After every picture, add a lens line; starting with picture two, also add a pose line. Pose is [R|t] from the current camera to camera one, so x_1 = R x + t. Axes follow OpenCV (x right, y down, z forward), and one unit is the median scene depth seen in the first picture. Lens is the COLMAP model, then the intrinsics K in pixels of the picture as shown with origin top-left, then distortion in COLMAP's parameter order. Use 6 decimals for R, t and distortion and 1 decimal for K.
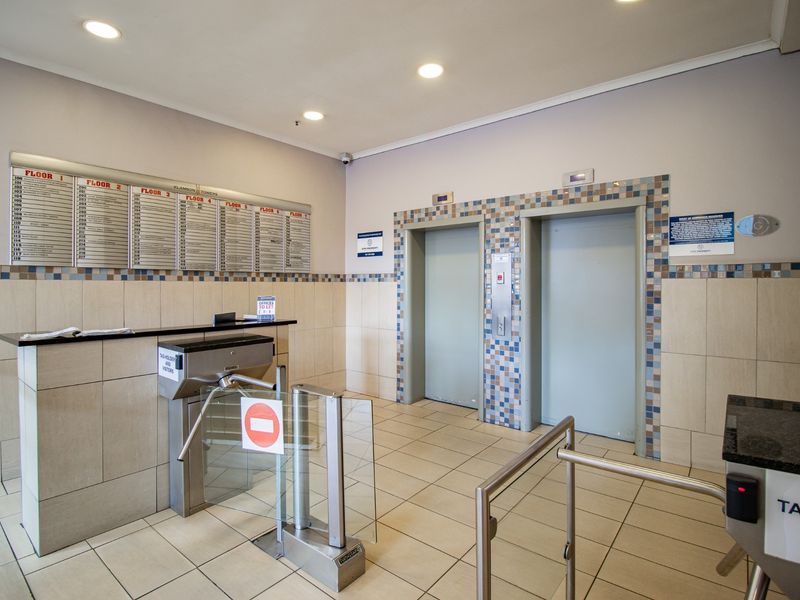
lens RADIAL K [[421.4, 0, 398.2], [0, 421.4, 295.0], [0, 0, 1]] dist [-0.006994, -0.012548]
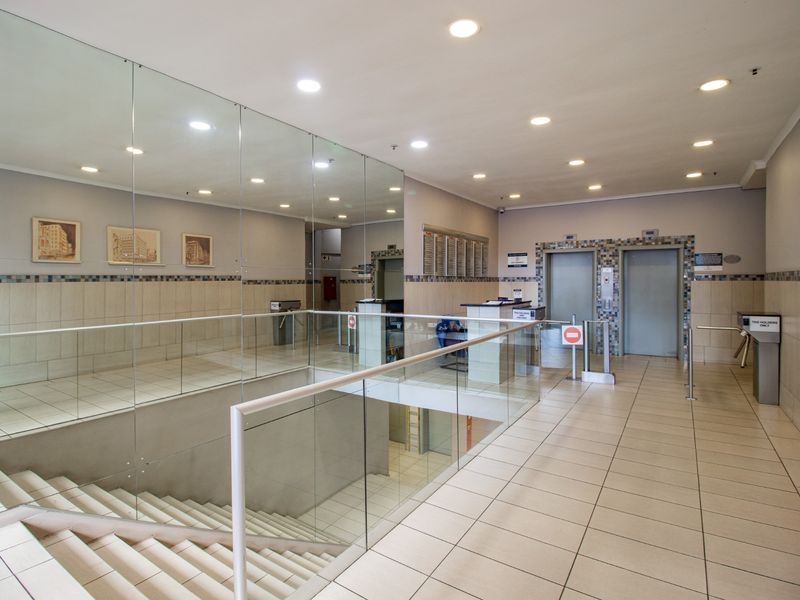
lens RADIAL K [[421.4, 0, 398.7], [0, 421.4, 294.4], [0, 0, 1]] dist [-0.006994, -0.012548]
pose [[0.995558, -0.004473, 0.094044, -0.957555], [0.004014, 0.999979, 0.005066, 0.013532], [-0.094064, -0.004666, 0.995555, -0.913861]]
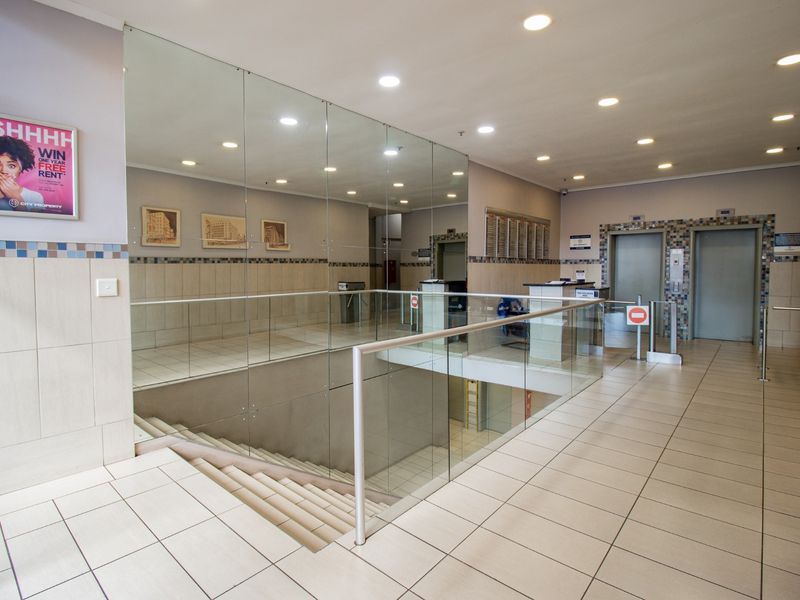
lens RADIAL K [[421.4, 0, 395.3], [0, 421.4, 292.8], [0, 0, 1]] dist [-0.006994, -0.012548]
pose [[0.999259, 0.000532, -0.038476, -1.008119], [0.000740, 0.999454, 0.033042, 0.038722], [0.038473, -0.033046, 0.998713, -1.007713]]
